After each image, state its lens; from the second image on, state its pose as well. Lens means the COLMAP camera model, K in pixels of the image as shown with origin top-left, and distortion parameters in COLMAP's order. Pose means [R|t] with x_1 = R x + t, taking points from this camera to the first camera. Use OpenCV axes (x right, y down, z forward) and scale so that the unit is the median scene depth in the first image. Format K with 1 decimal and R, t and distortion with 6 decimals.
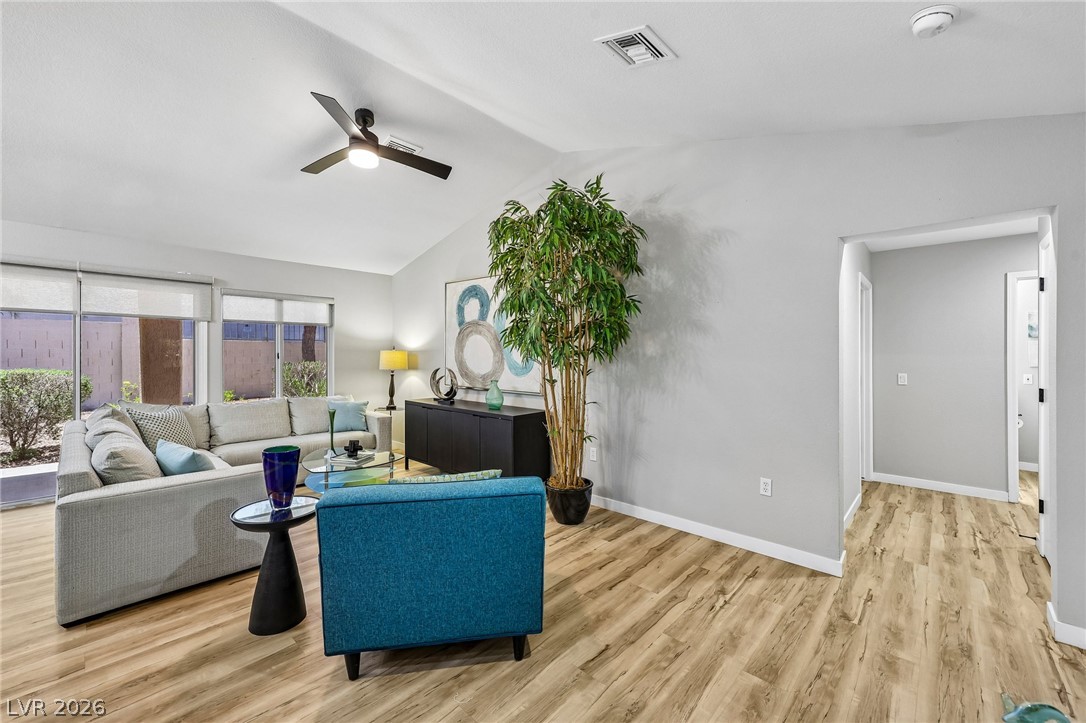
lens RADIAL K [[438.1, 0, 540.7], [0, 438.1, 363.3], [0, 0, 1]] dist [0.000061, 0.000455]
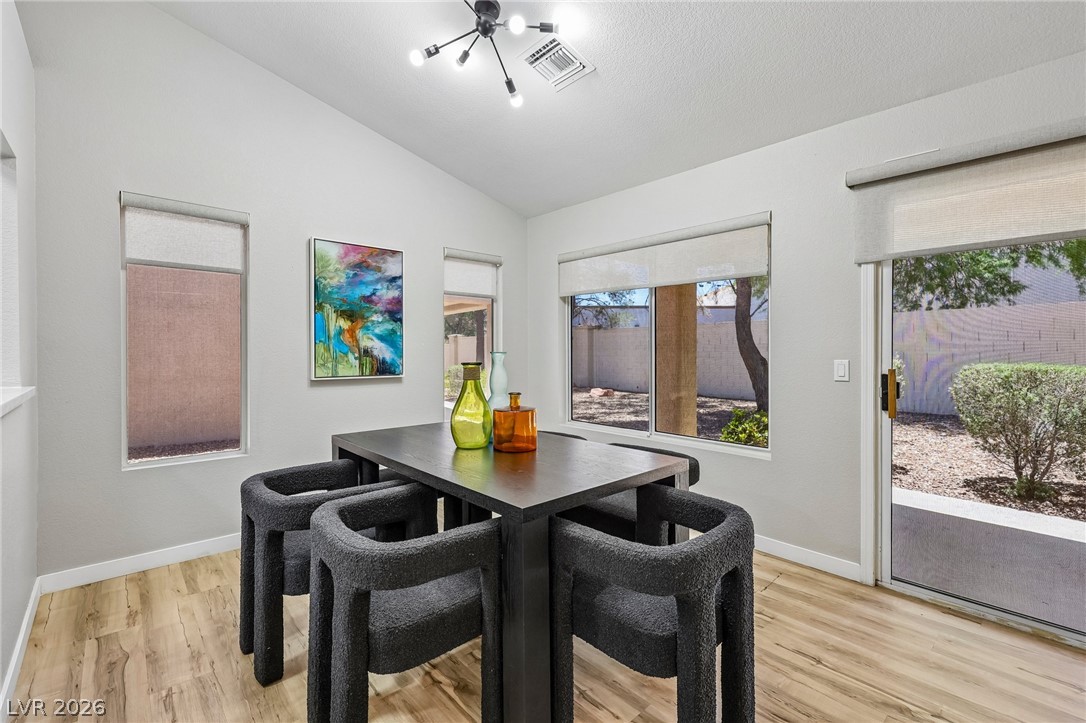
lens RADIAL K [[470.9, 0, 542.5], [0, 470.9, 350.7], [0, 0, 1]] dist [0.000055, 0.000084]
pose [[-0.091045, -0.005694, -0.995831, -0.693759], [-0.022491, 0.999740, -0.003660, 0.024041], [0.995593, 0.022064, -0.091149, 0.557689]]
